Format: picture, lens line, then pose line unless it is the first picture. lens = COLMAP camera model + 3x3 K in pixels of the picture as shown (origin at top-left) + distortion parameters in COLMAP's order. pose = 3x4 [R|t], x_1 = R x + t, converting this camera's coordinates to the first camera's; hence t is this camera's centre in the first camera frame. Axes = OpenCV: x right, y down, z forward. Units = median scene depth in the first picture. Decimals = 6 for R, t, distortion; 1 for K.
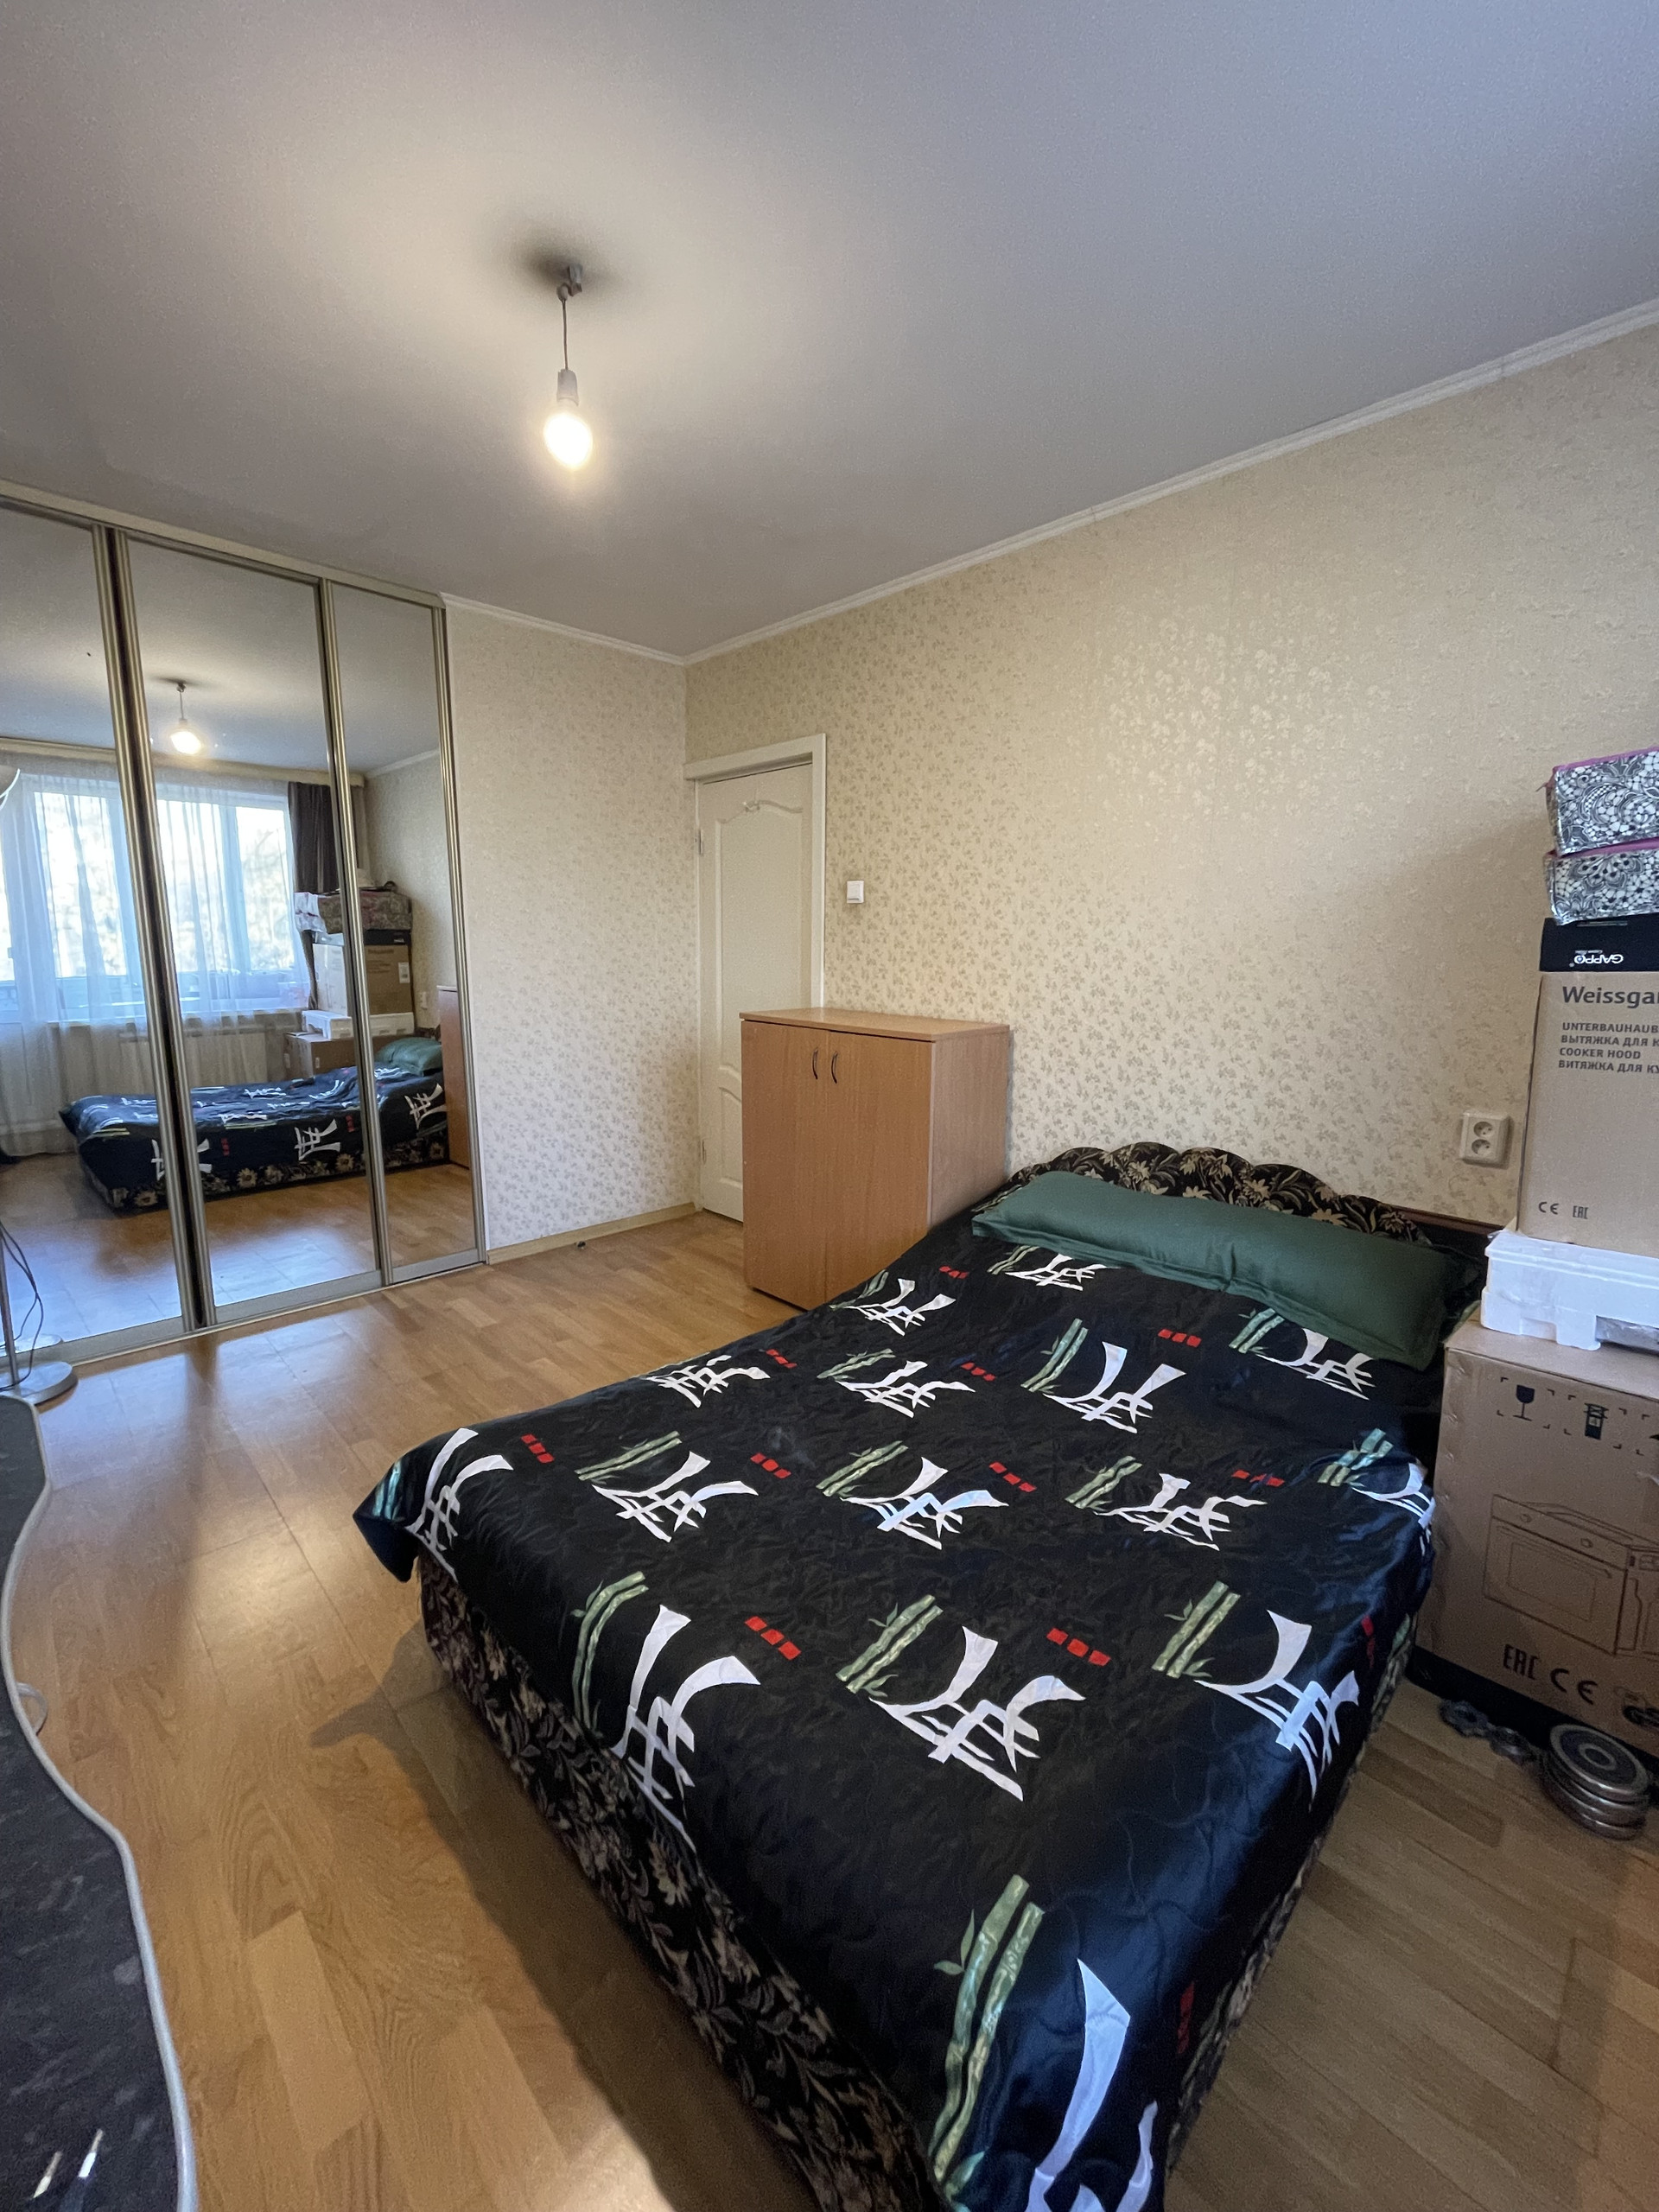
lens RADIAL K [[898.4, 0, 829.8], [0, 898.4, 1097.4], [0, 0, 1]] dist [-0.004106, 0.000771]
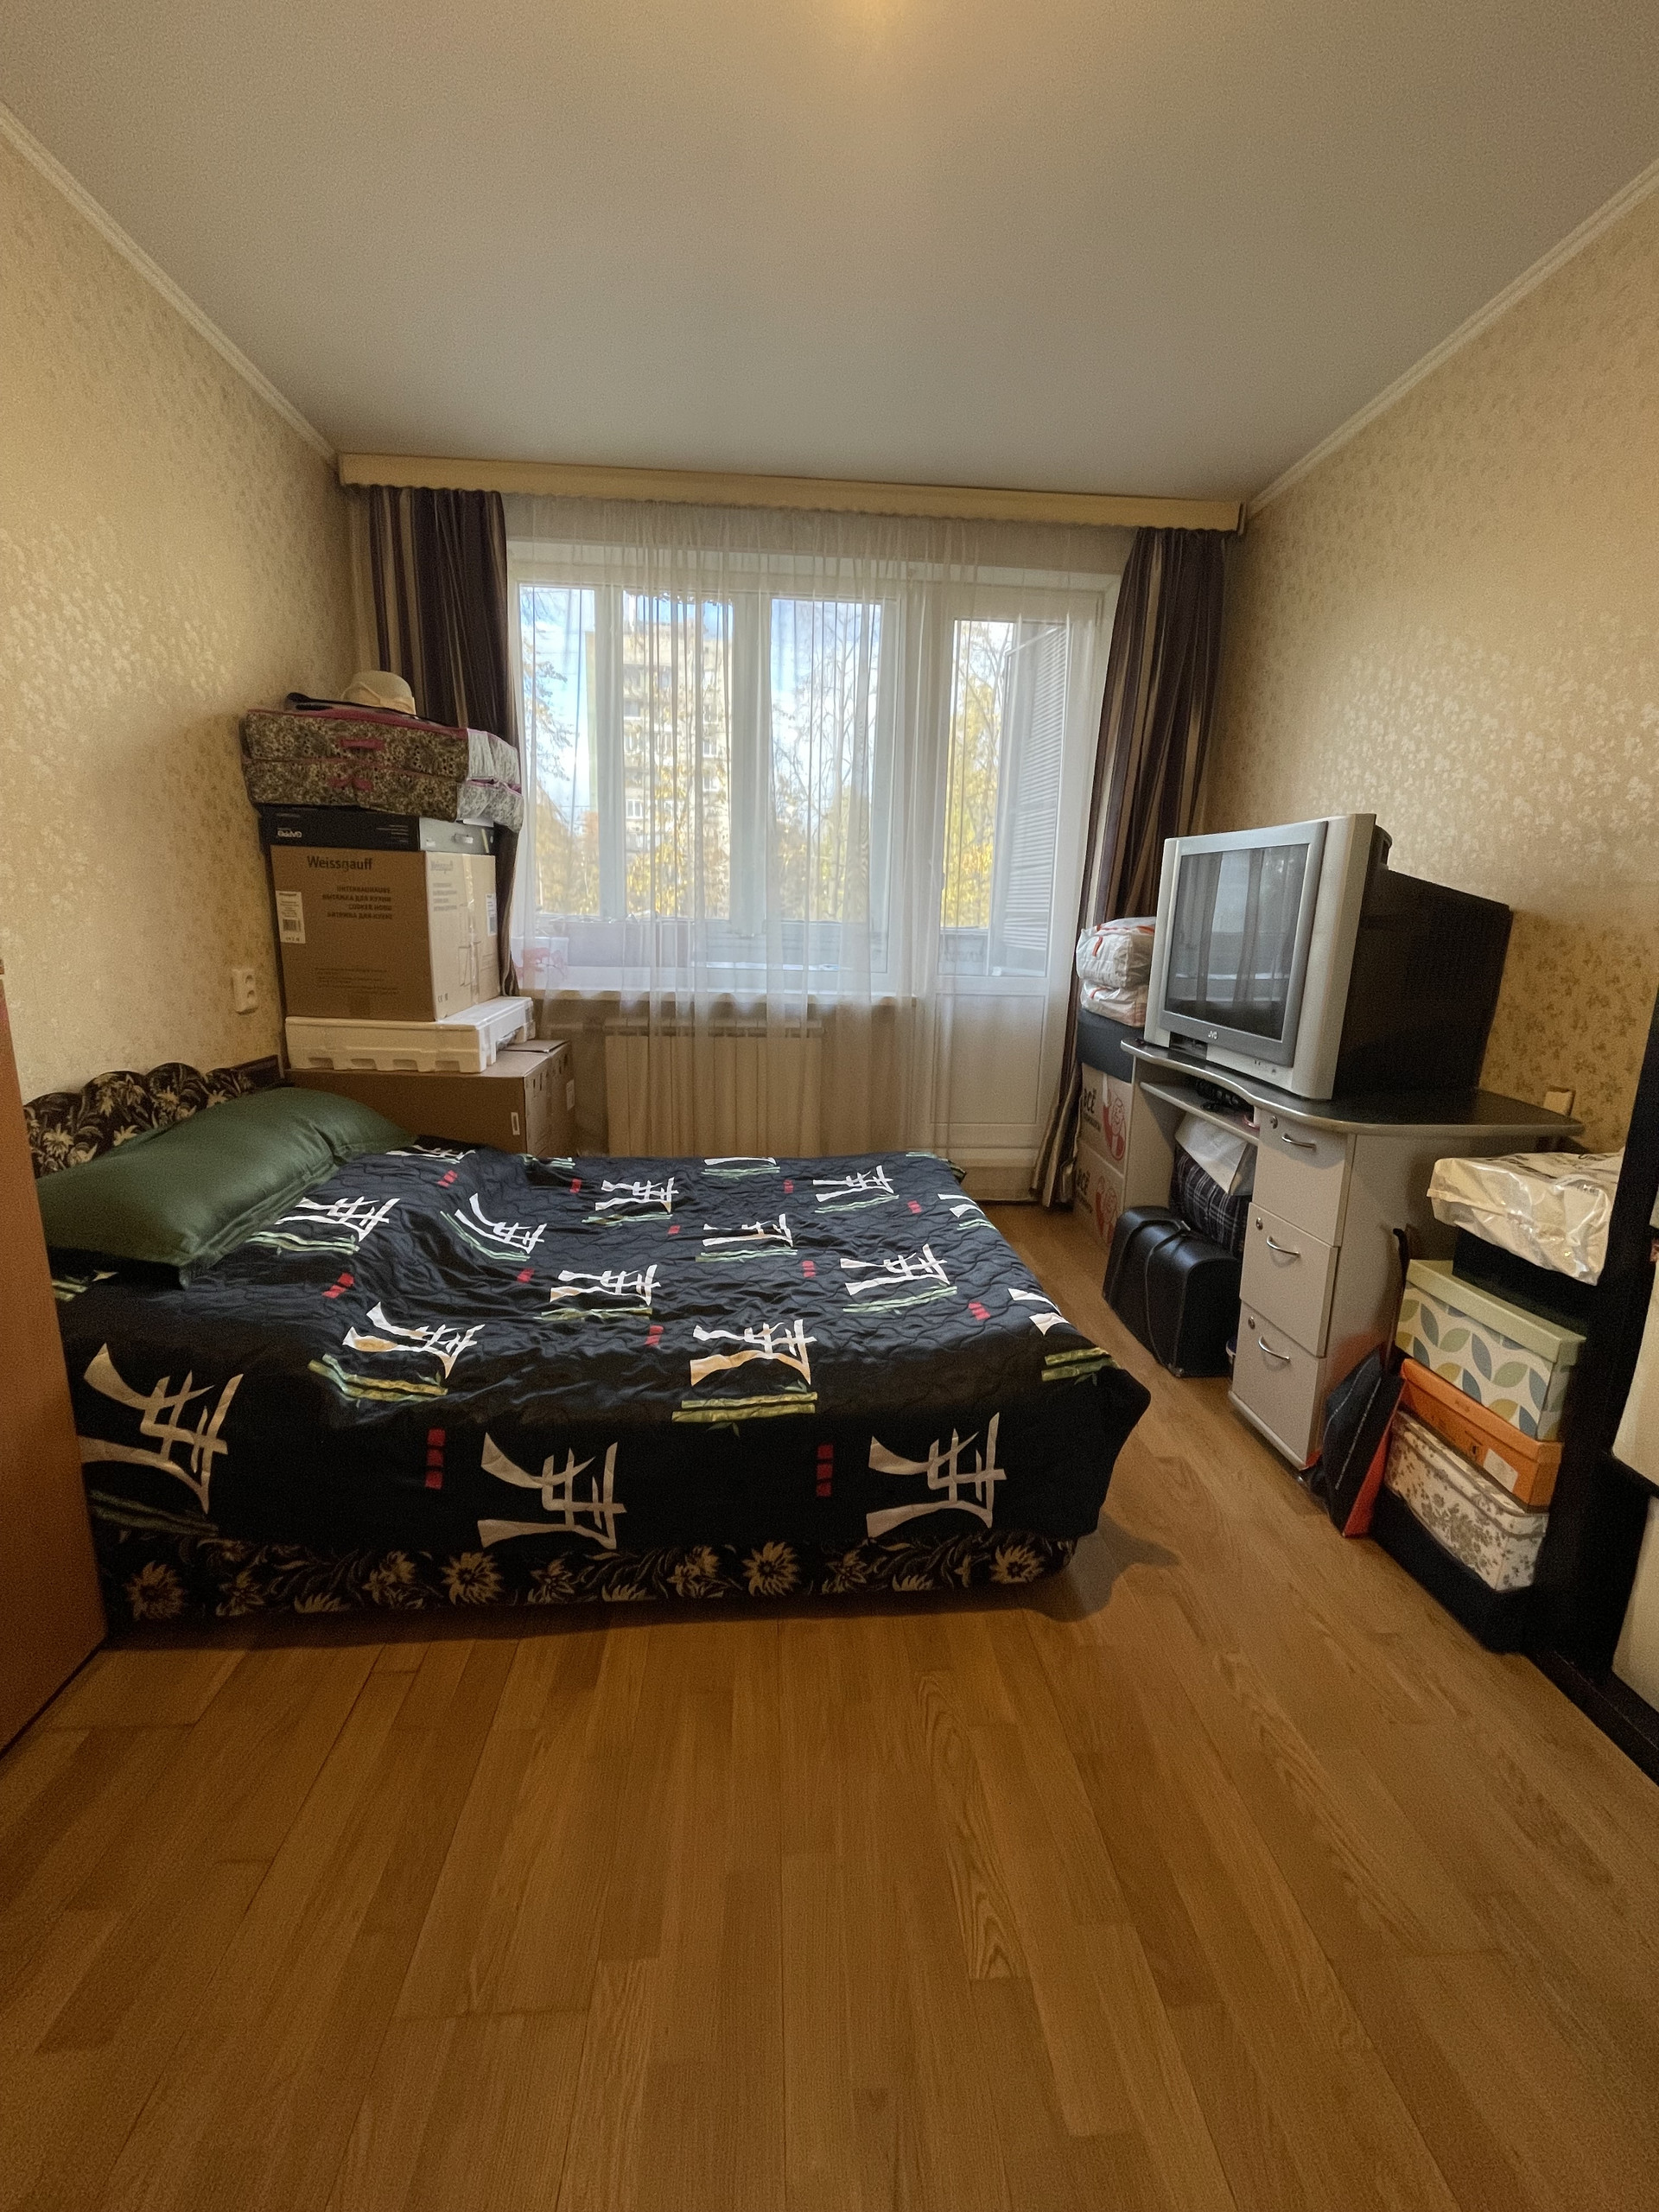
lens RADIAL K [[898.4, 0, 837.9], [0, 898.4, 1105.1], [0, 0, 1]] dist [-0.004106, 0.000771]
pose [[-0.767064, -0.167699, 0.619265, -0.534810], [0.071043, 0.937096, 0.341767, -0.136322], [-0.637625, 0.306151, -0.706899, 1.161016]]
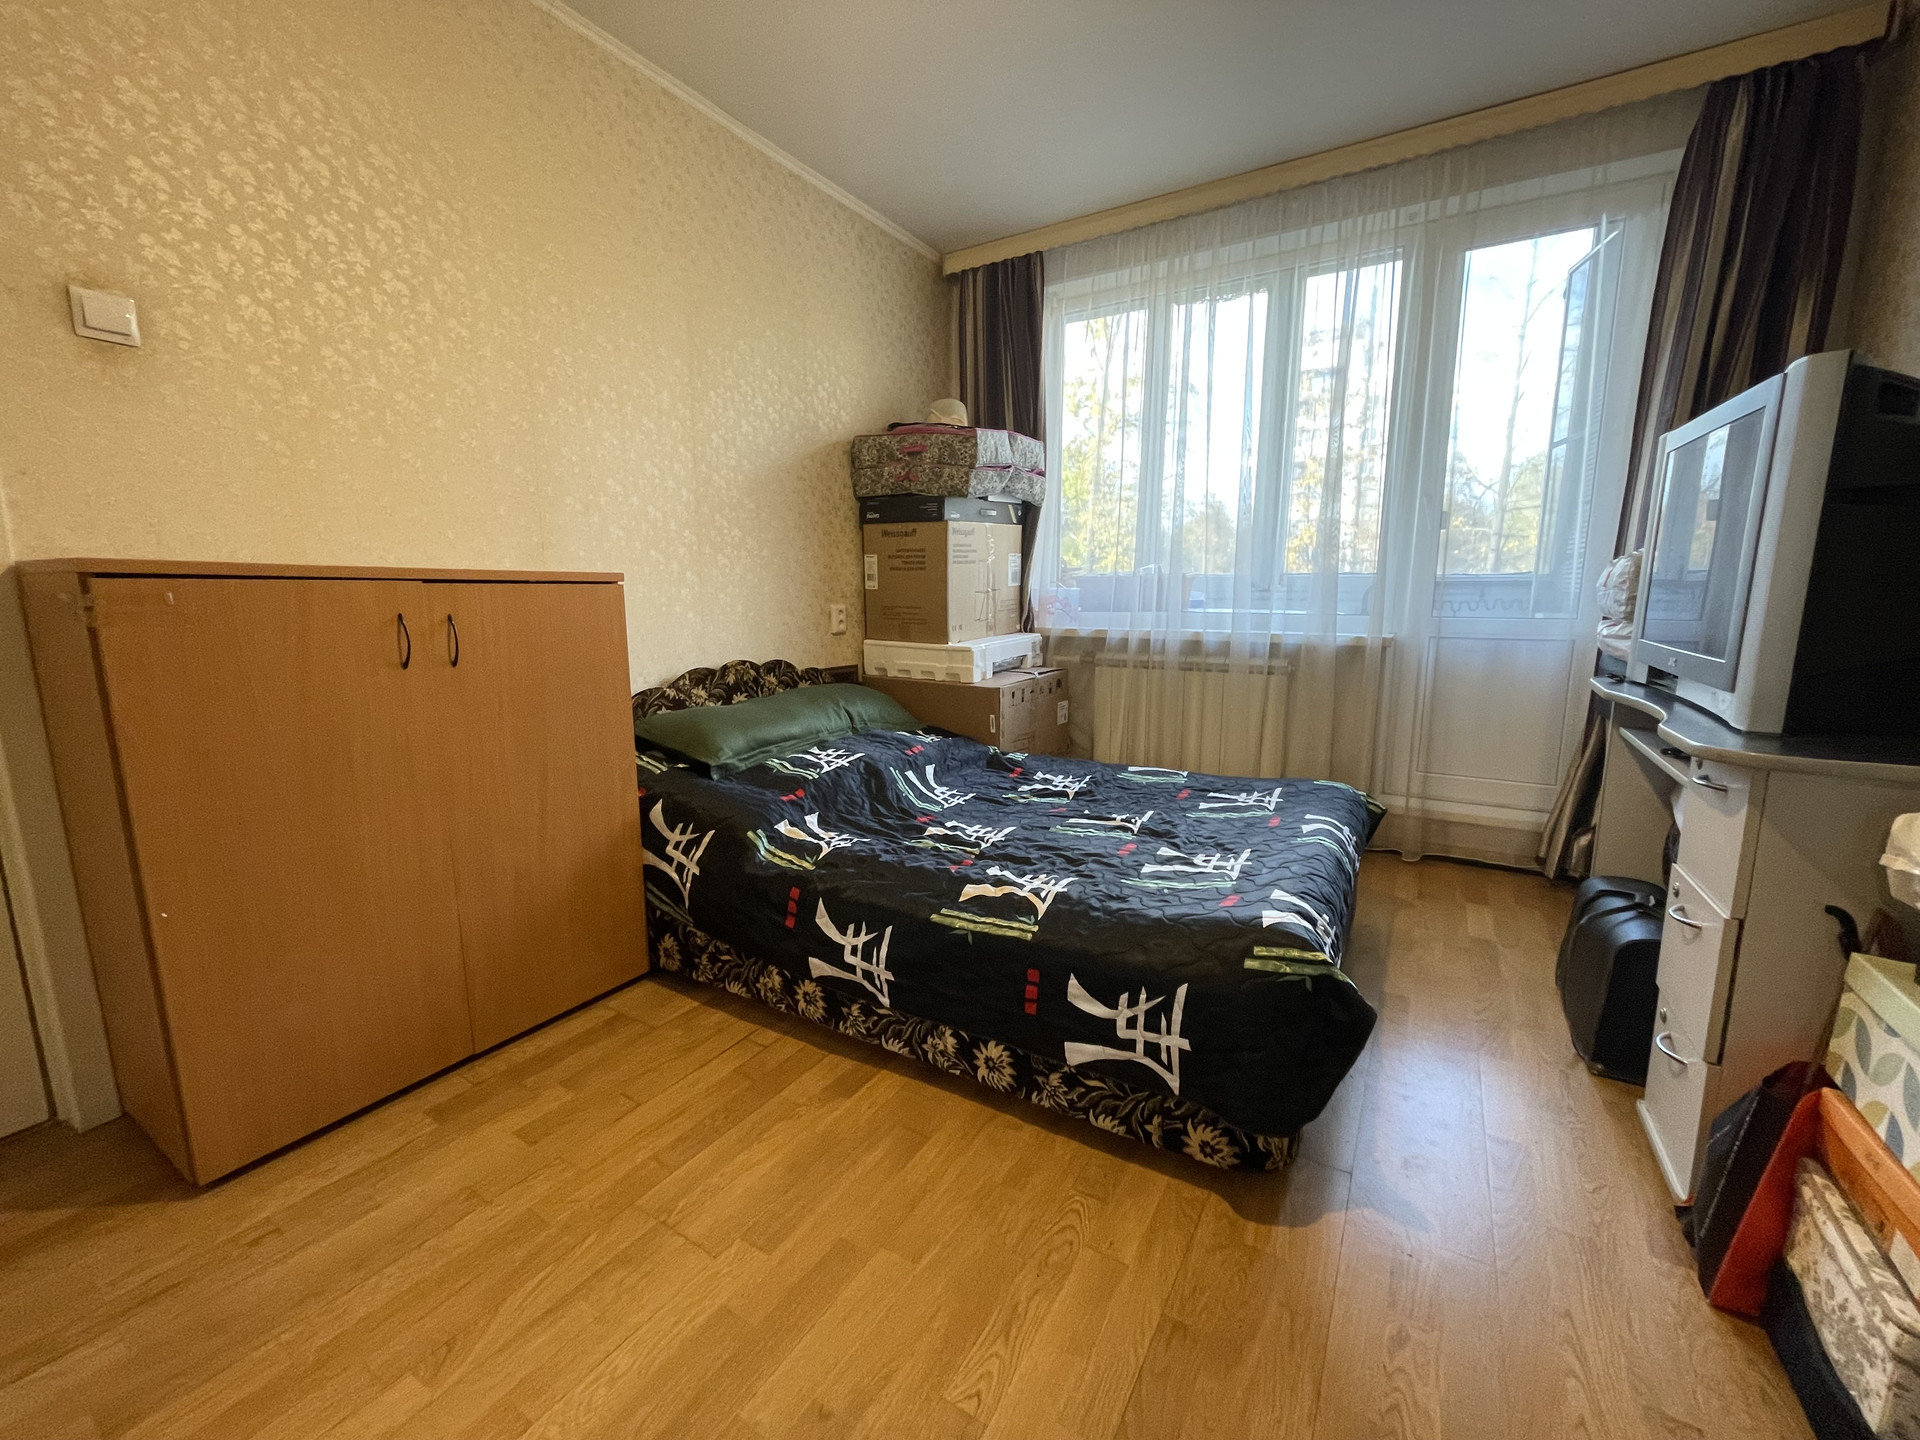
lens RADIAL K [[779.8, 0, 955.6], [0, 779.8, 722.2], [0, 0, 1]] dist [-0.004106, 0.000771]
pose [[-0.250938, -0.174990, 0.952055, -0.725033], [0.159184, 0.962675, 0.218899, -0.051769], [-0.954825, 0.206482, -0.213716, 0.965127]]
